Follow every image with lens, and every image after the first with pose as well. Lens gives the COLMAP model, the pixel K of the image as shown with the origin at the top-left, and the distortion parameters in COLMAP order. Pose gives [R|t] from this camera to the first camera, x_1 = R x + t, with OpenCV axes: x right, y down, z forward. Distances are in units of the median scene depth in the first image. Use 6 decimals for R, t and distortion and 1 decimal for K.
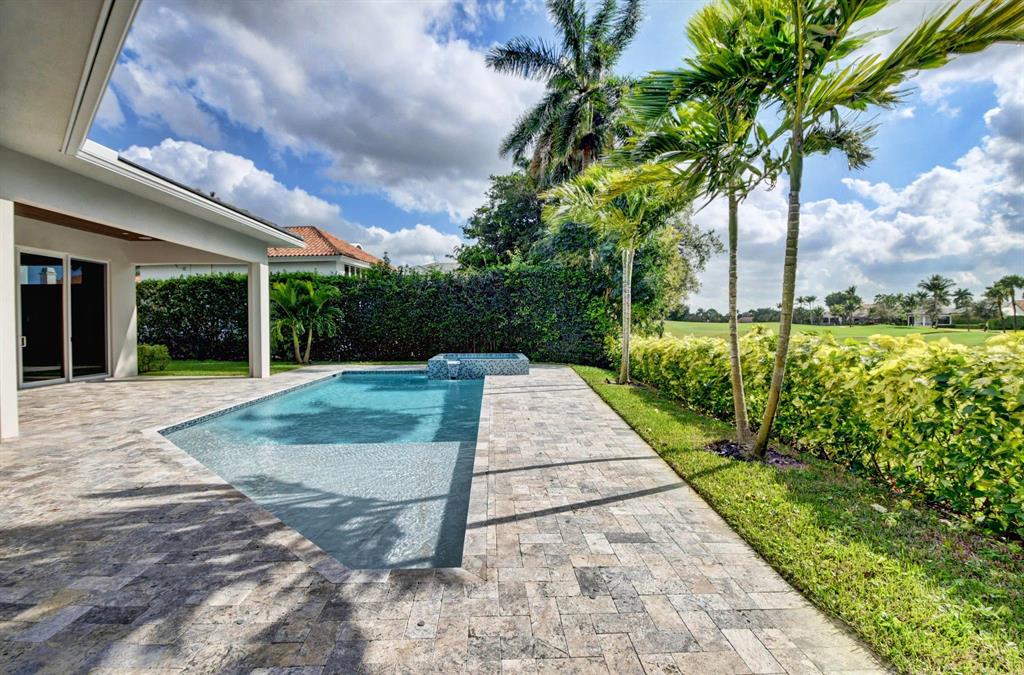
lens RADIAL K [[467.3, 0, 543.2], [0, 467.3, 334.6], [0, 0, 1]] dist [-0.019242, -0.001886]
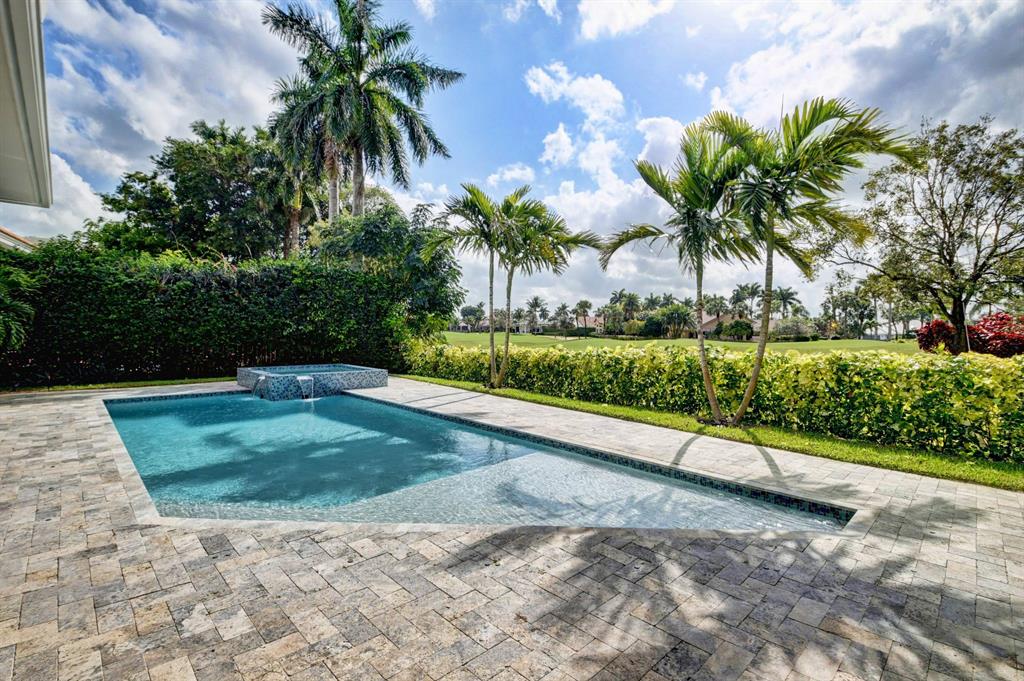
lens RADIAL K [[456.6, 0, 517.4], [0, 456.6, 334.8], [0, 0, 1]] dist [-0.009681, -0.007853]
pose [[0.762777, 0.006568, 0.646628, -0.302911], [0.000345, 0.999944, -0.010563, -0.005494], [-0.646661, 0.008280, 0.762733, 0.094517]]
